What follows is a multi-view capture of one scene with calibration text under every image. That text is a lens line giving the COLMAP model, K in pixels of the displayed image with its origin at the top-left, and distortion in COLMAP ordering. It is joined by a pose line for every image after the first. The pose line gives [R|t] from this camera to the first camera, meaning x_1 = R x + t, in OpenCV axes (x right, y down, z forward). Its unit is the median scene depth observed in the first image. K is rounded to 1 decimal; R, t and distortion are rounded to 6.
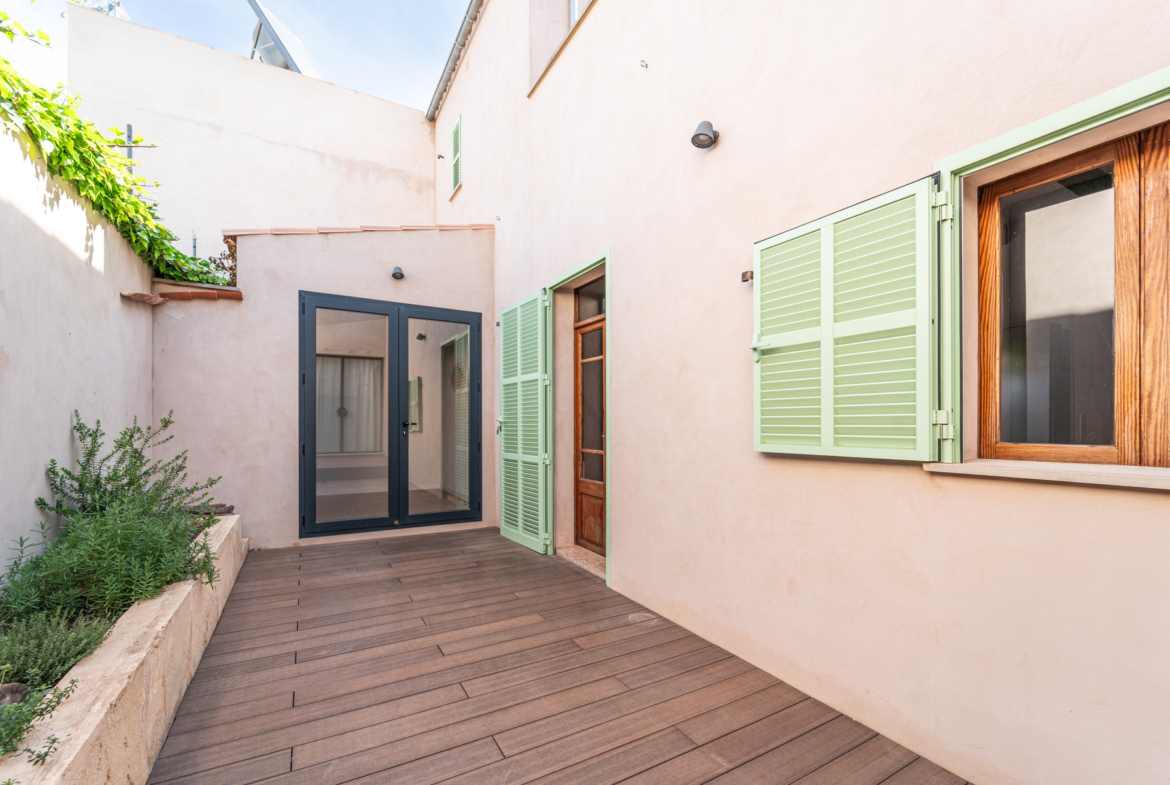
lens RADIAL K [[470.9, 0, 567.4], [0, 470.9, 424.1], [0, 0, 1]] dist [0.000969, 0.000111]
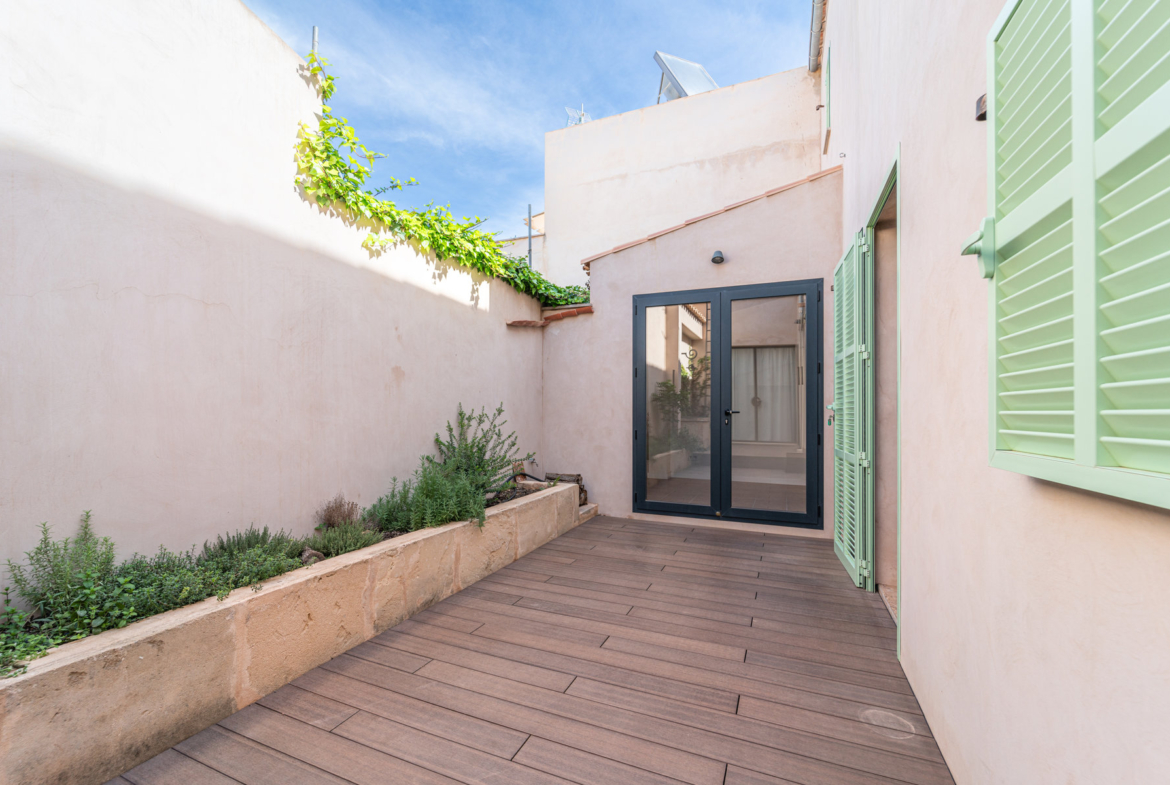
lens RADIAL K [[473.9, 0, 578.8], [0, 473.9, 413.4], [0, 0, 1]] dist [0.000345, -0.000158]
pose [[0.620578, 0.001935, -0.784142, 0.310034], [-0.002433, 0.999997, 0.000542, 0.002952], [0.784141, 0.001571, 0.620581, 0.225983]]
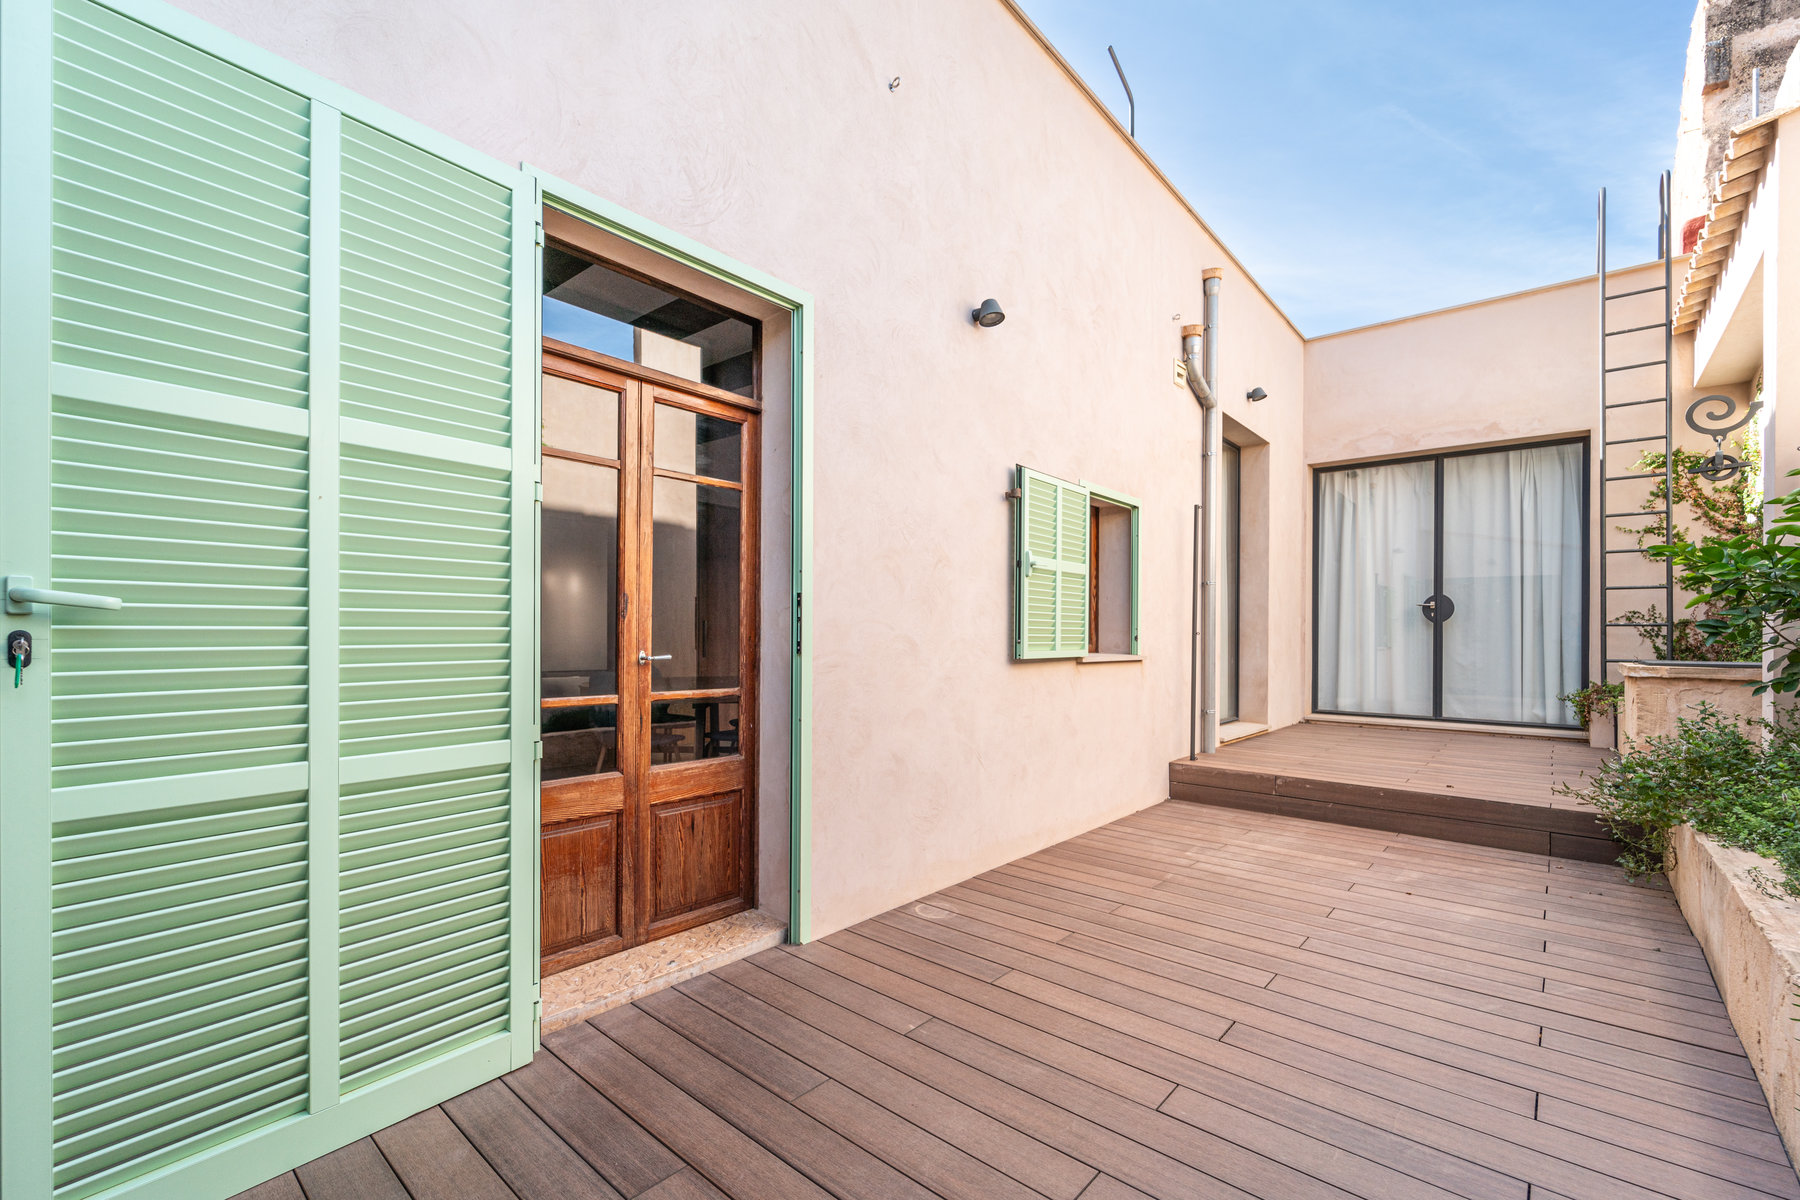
lens RADIAL K [[716.7, 0, 837.7], [0, 716.7, 625.3], [0, 0, 1]] dist [-0.000539, 0.000050]
pose [[-0.264908, 0.001516, 0.964272, -0.649779], [-0.012706, 0.999906, -0.005062, -0.002833], [-0.964190, -0.013593, -0.264864, 1.116432]]
